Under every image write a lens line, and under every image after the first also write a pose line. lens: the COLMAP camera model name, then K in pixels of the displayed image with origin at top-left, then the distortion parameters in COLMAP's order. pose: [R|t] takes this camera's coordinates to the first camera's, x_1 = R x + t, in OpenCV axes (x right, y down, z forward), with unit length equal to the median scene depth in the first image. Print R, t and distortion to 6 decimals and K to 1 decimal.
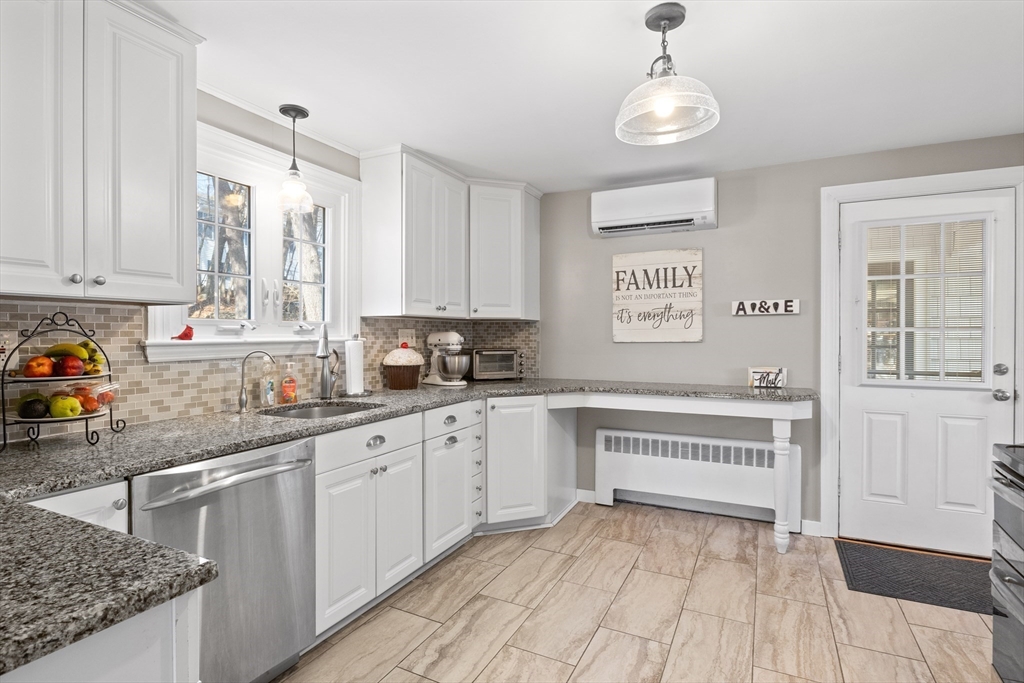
lens RADIAL K [[515.4, 0, 515.5], [0, 515.4, 339.0], [0, 0, 1]] dist [-0.004743, -0.000677]
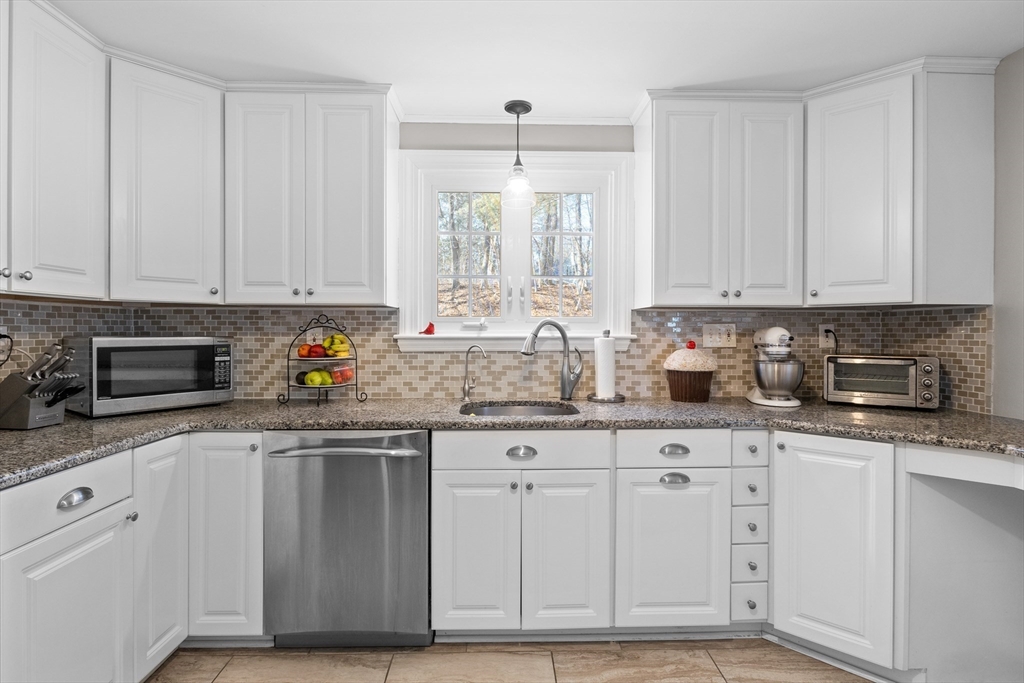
lens RADIAL K [[515.4, 0, 514.0], [0, 515.4, 334.3], [0, 0, 1]] dist [-0.004743, -0.000677]
pose [[0.463791, 0.007185, -0.885915, 0.428739], [-0.010716, 0.999939, 0.002500, -0.003093], [0.885880, 0.008334, 0.463840, 0.500856]]
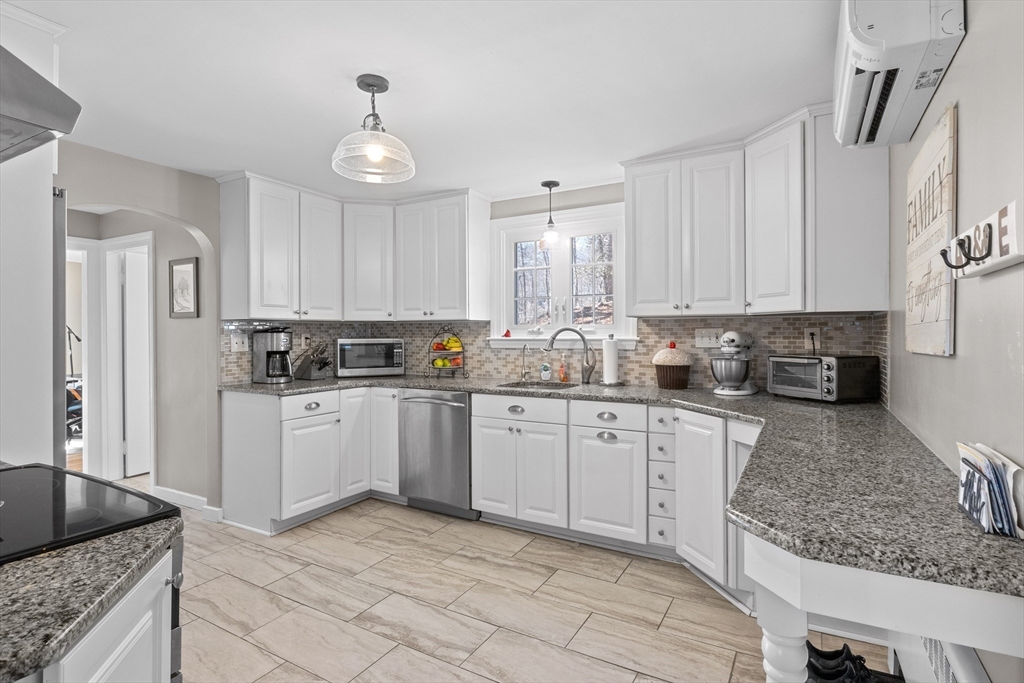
lens RADIAL K [[515.4, 0, 510.3], [0, 515.4, 333.5], [0, 0, 1]] dist [-0.004743, -0.000677]
pose [[-0.076700, 0.003274, -0.997049, 0.997718], [-0.005374, 0.999979, 0.003697, -0.015187], [0.997040, 0.005642, -0.076681, 0.941642]]
